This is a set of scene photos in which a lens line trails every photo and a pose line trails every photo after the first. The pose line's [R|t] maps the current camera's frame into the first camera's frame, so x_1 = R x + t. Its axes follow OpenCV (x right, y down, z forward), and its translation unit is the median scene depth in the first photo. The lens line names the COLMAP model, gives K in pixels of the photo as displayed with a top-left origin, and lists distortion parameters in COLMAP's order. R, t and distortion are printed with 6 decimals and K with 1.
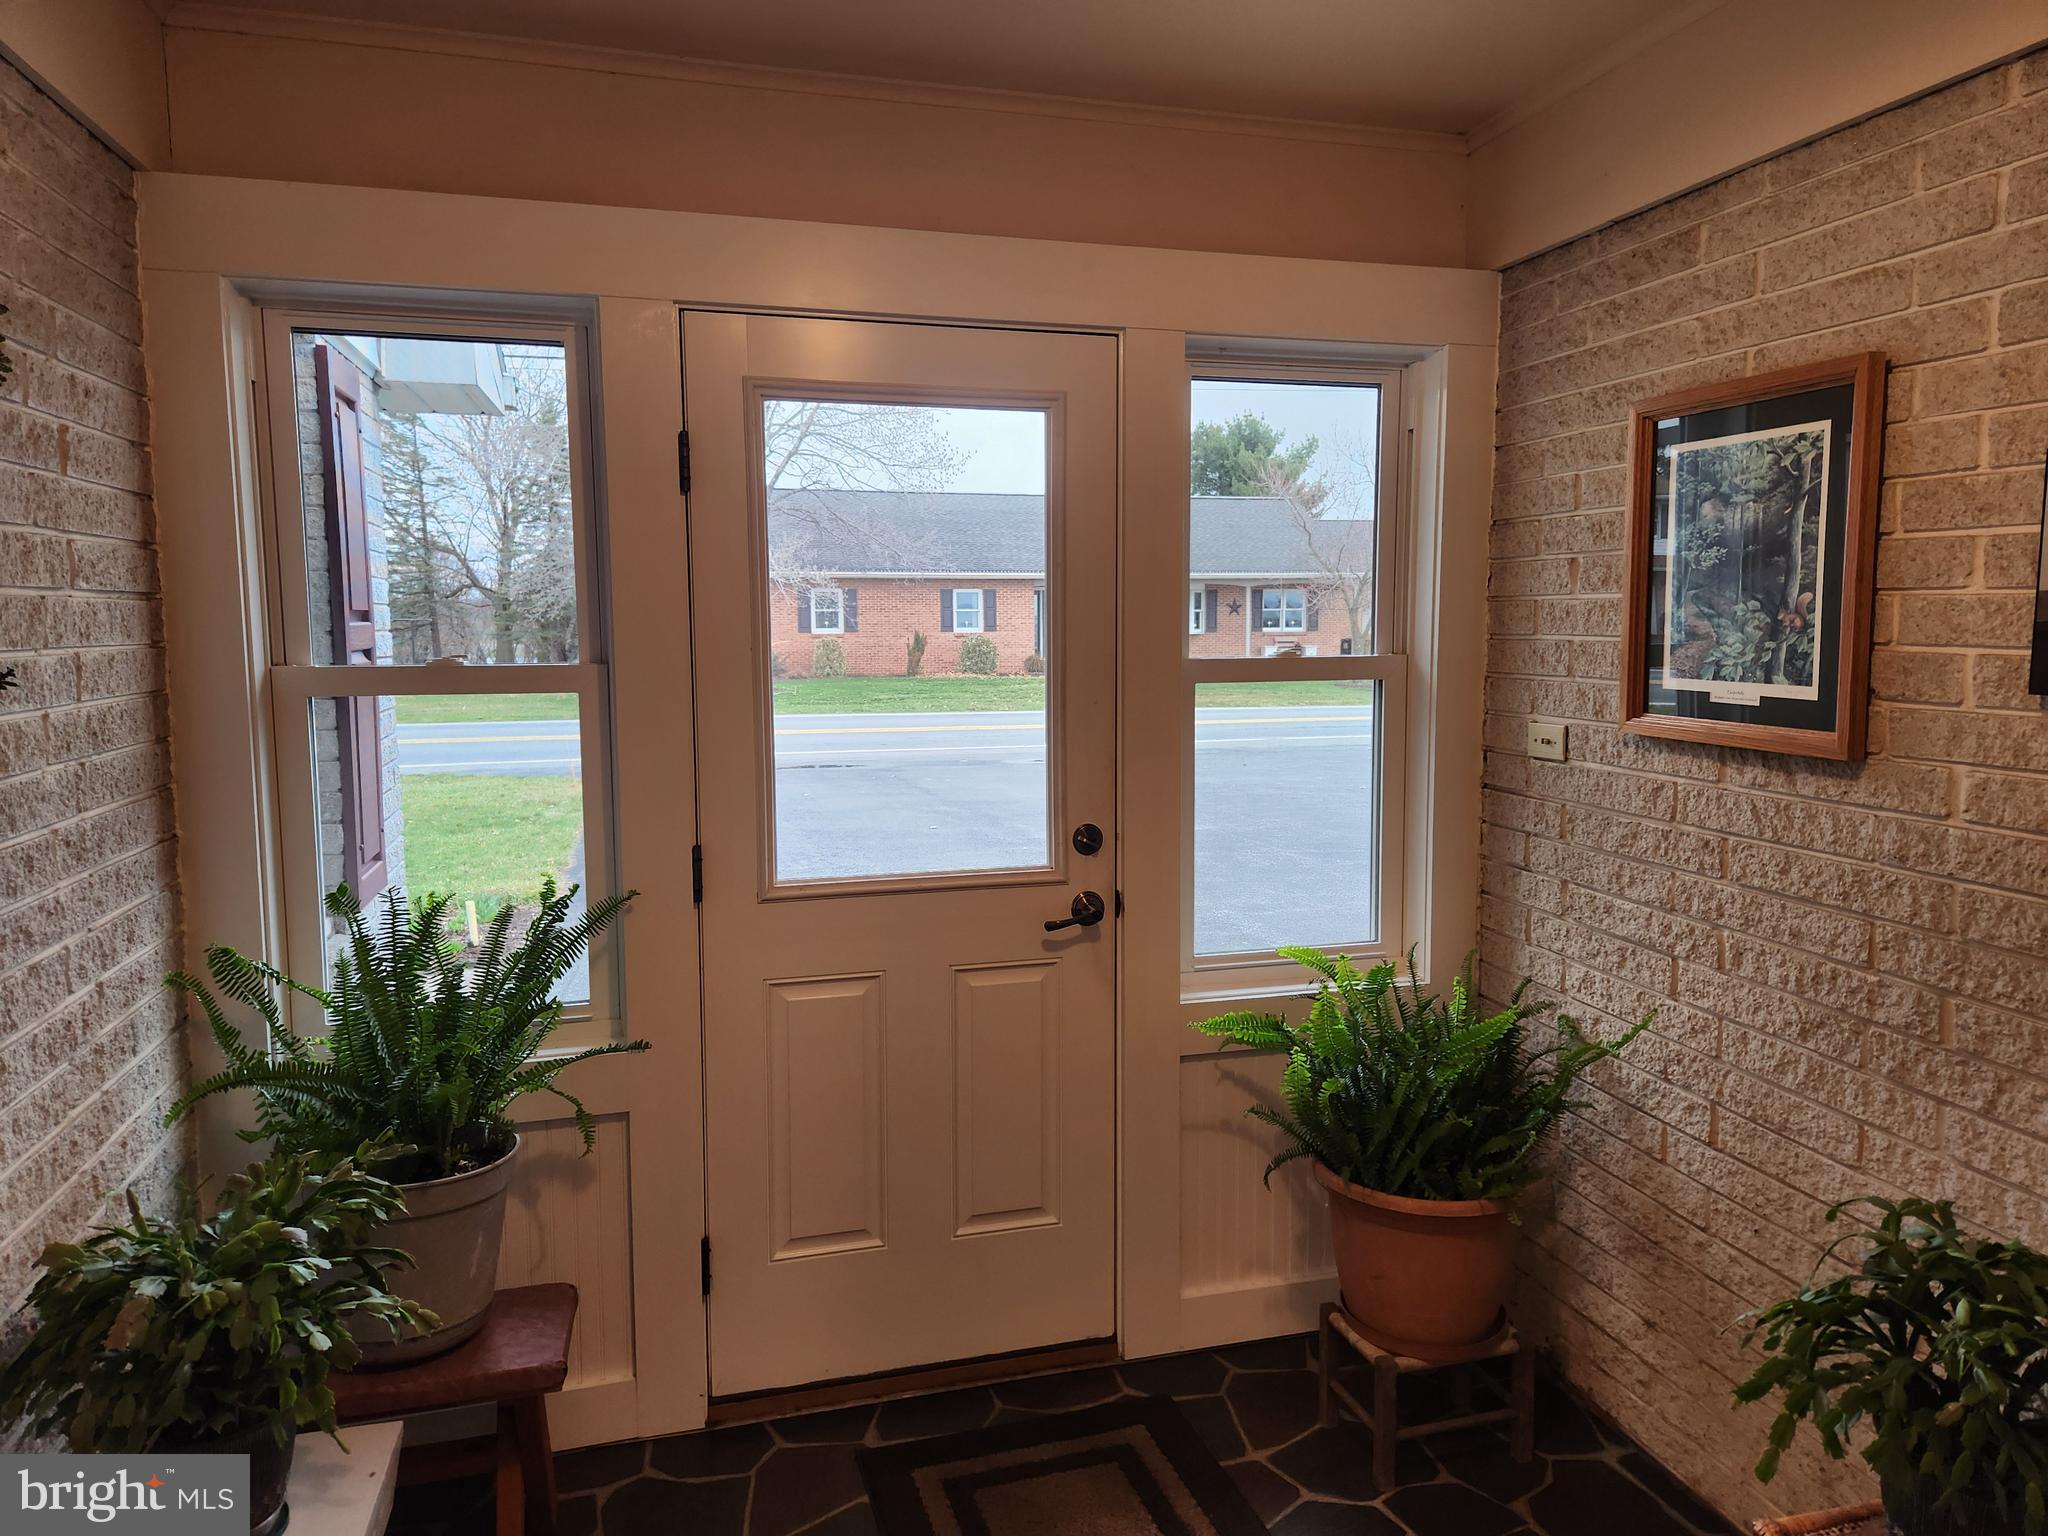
lens RADIAL K [[1371.6, 0, 1038.4], [0, 1371.6, 757.0], [0, 0, 1]] dist [0.072543, -0.066694]
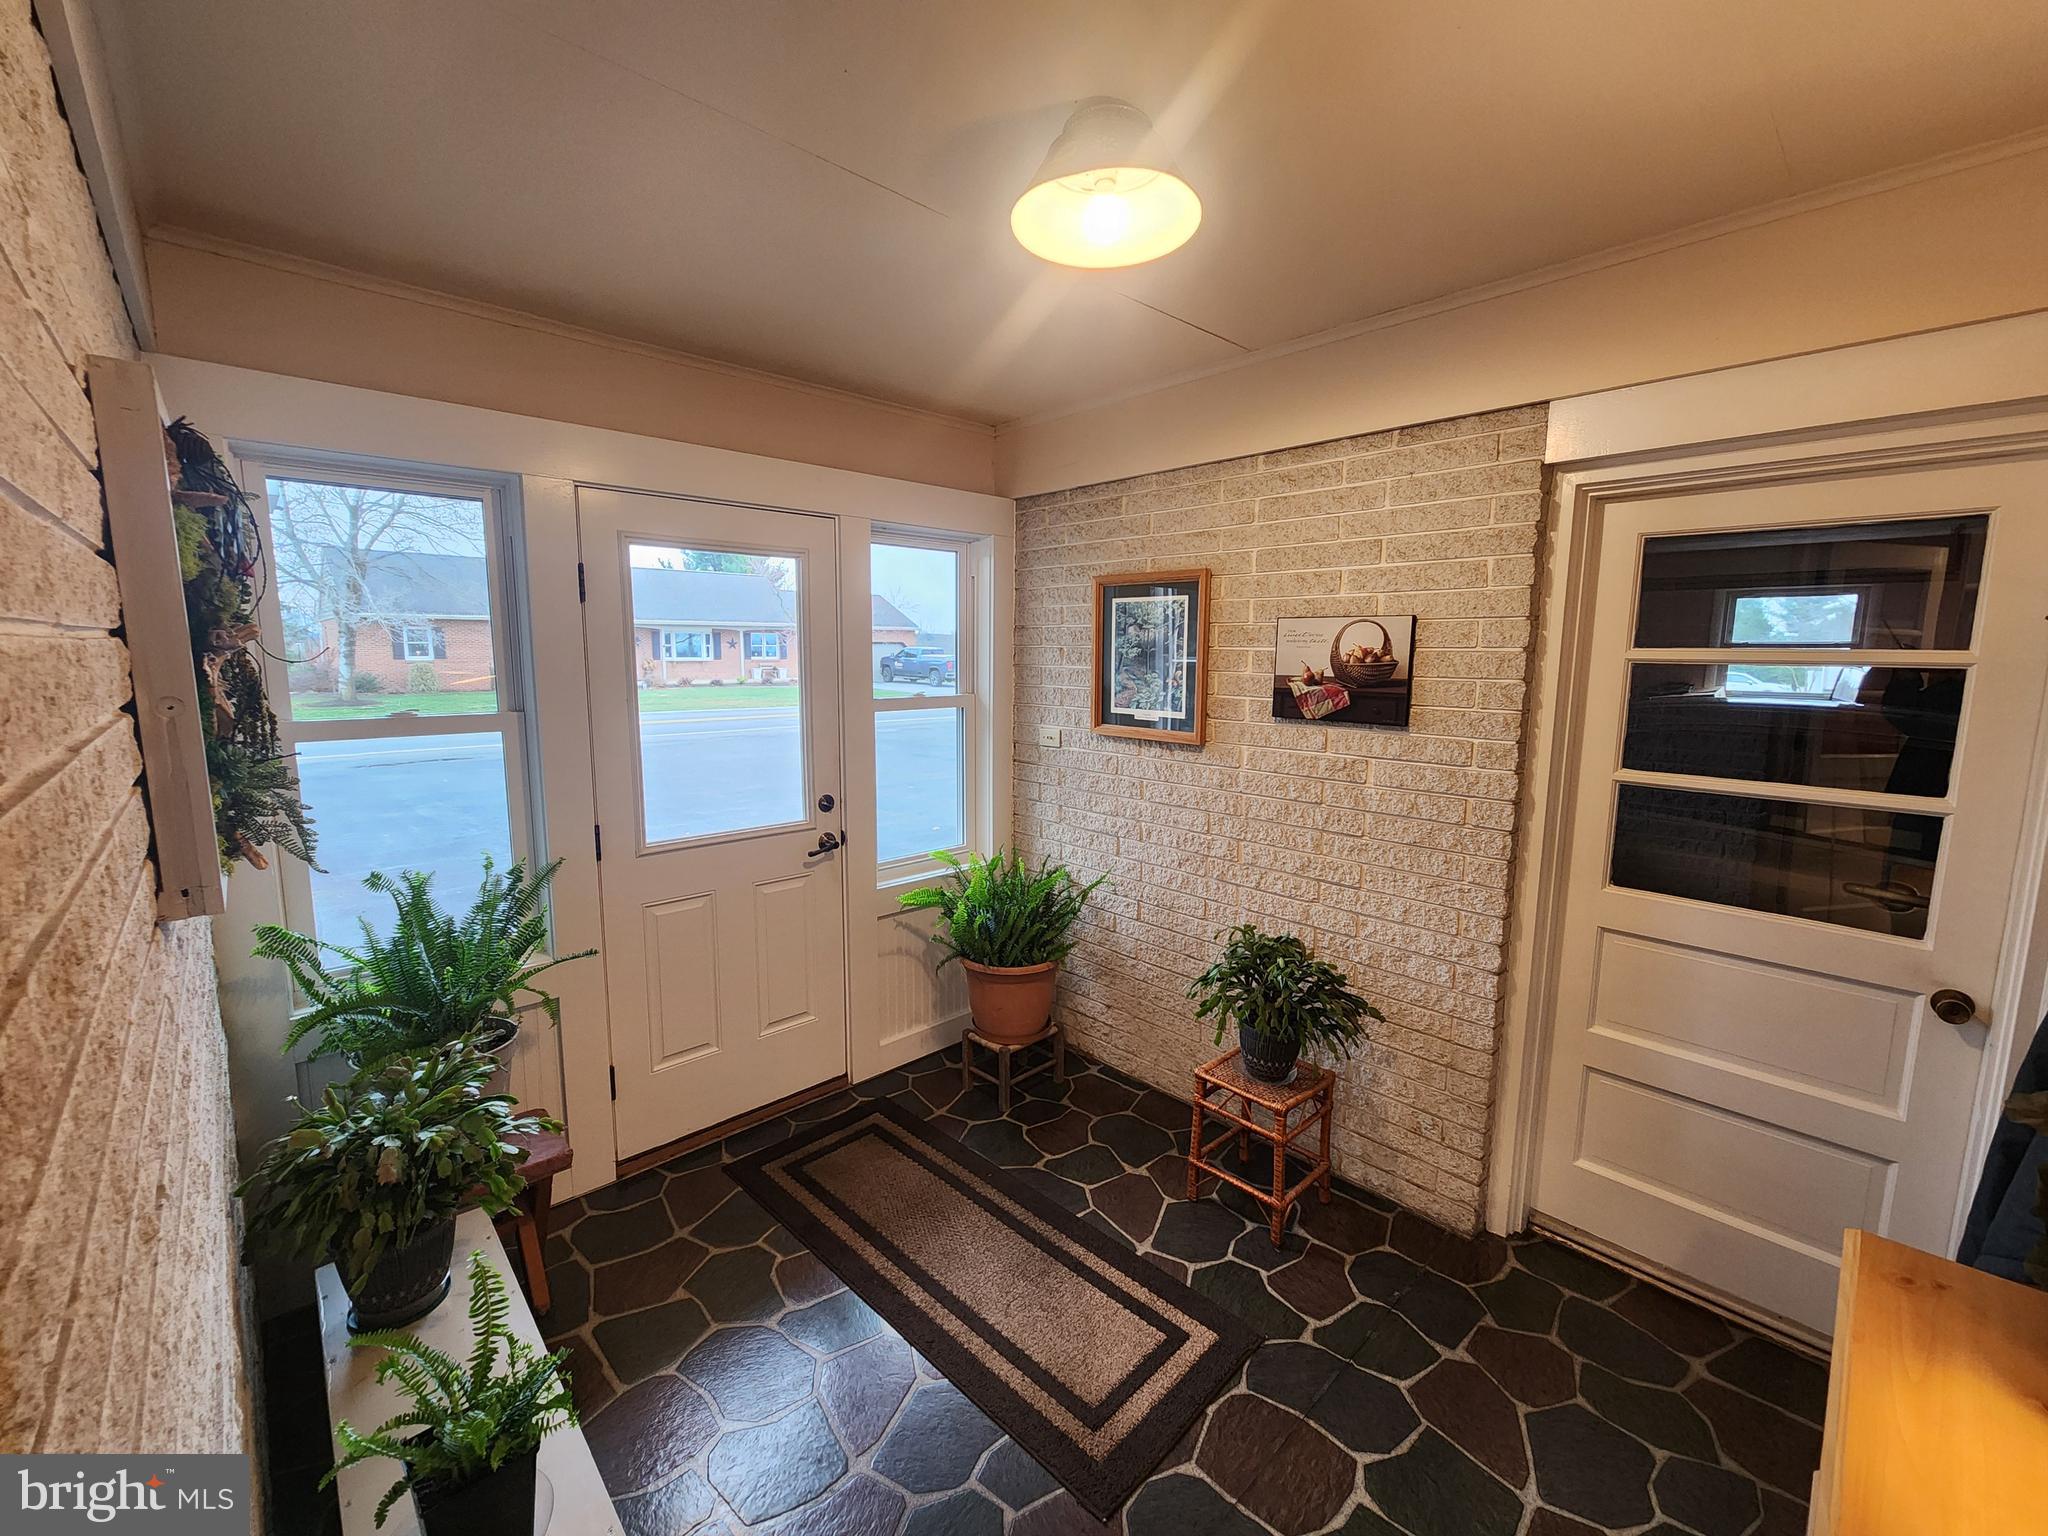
lens RADIAL K [[836.4, 0, 1021.0], [0, 836.4, 769.5], [0, 0, 1]] dist [-0.003375, 0.000519]
pose [[0.887374, -0.056832, 0.457535, -0.256860], [0.038093, 0.998018, 0.050087, -0.030316], [-0.459475, -0.027017, 0.887780, -0.076480]]
